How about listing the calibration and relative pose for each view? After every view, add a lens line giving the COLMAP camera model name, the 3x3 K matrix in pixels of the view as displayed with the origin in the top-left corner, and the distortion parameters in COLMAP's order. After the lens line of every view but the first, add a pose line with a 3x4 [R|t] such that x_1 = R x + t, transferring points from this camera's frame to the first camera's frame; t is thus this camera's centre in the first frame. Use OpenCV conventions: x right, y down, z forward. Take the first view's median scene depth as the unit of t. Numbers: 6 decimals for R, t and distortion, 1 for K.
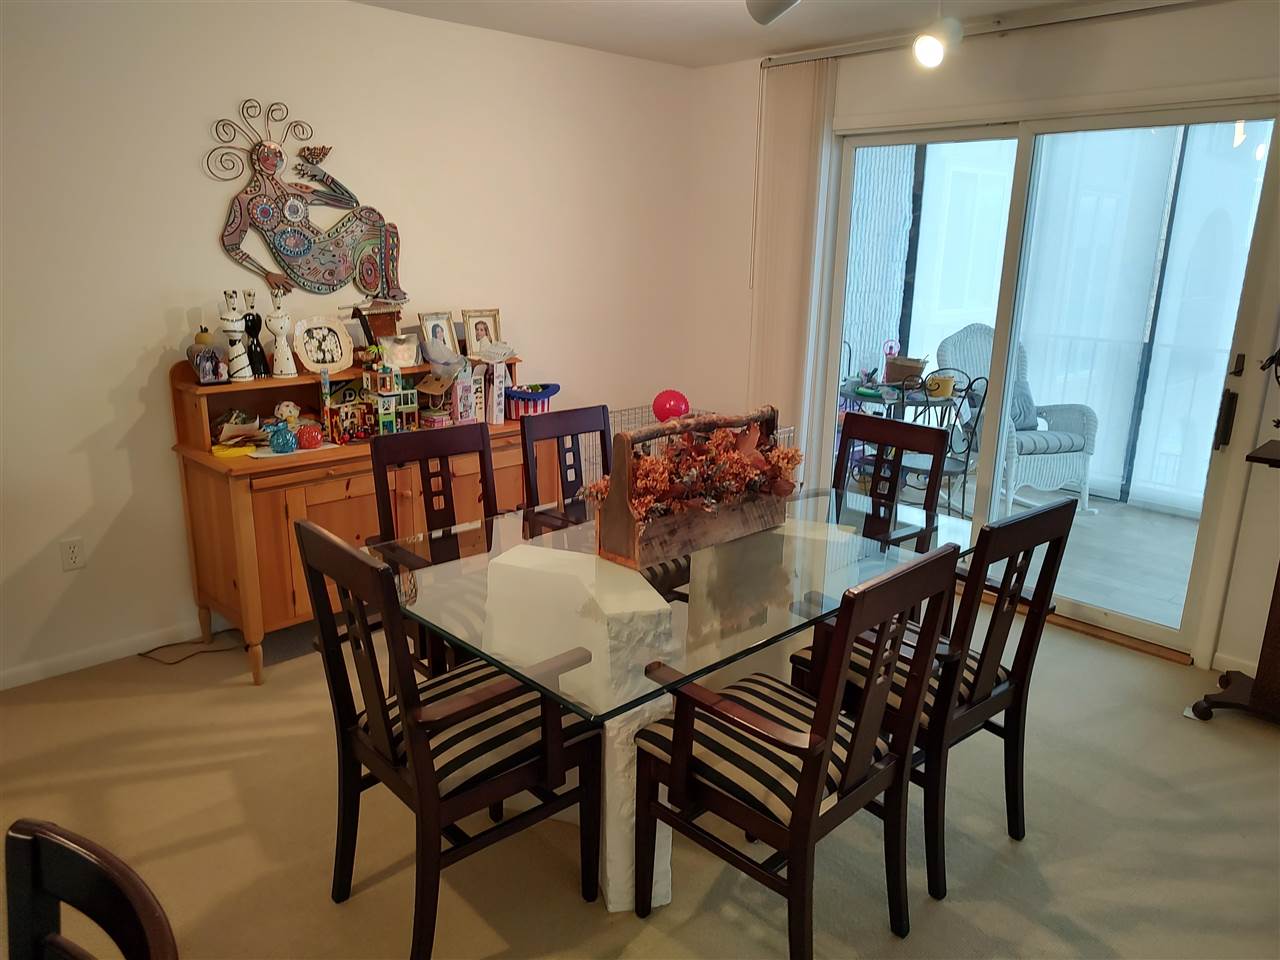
lens RADIAL K [[917.0, 0, 640.7], [0, 917.0, 478.7], [0, 0, 1]] dist [0.007175, -0.014843]
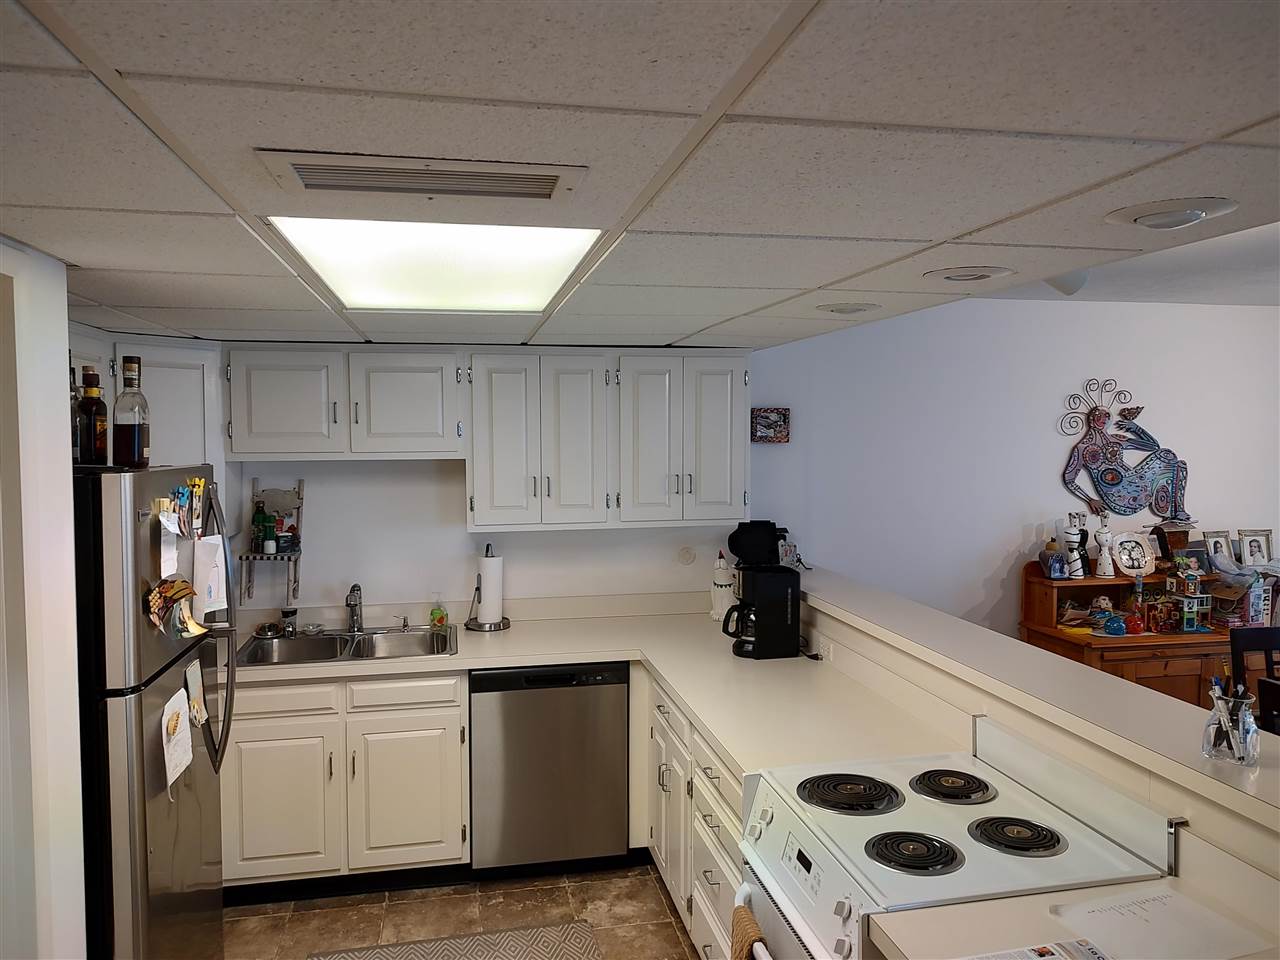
lens RADIAL K [[917.0, 0, 637.6], [0, 917.0, 480.4], [0, 0, 1]] dist [0.007175, -0.014843]
pose [[0.831473, 0.006175, -0.555531, -0.210261], [-0.124001, 0.976776, -0.174737, 0.065172], [0.541551, 0.214176, 0.812928, -0.454381]]
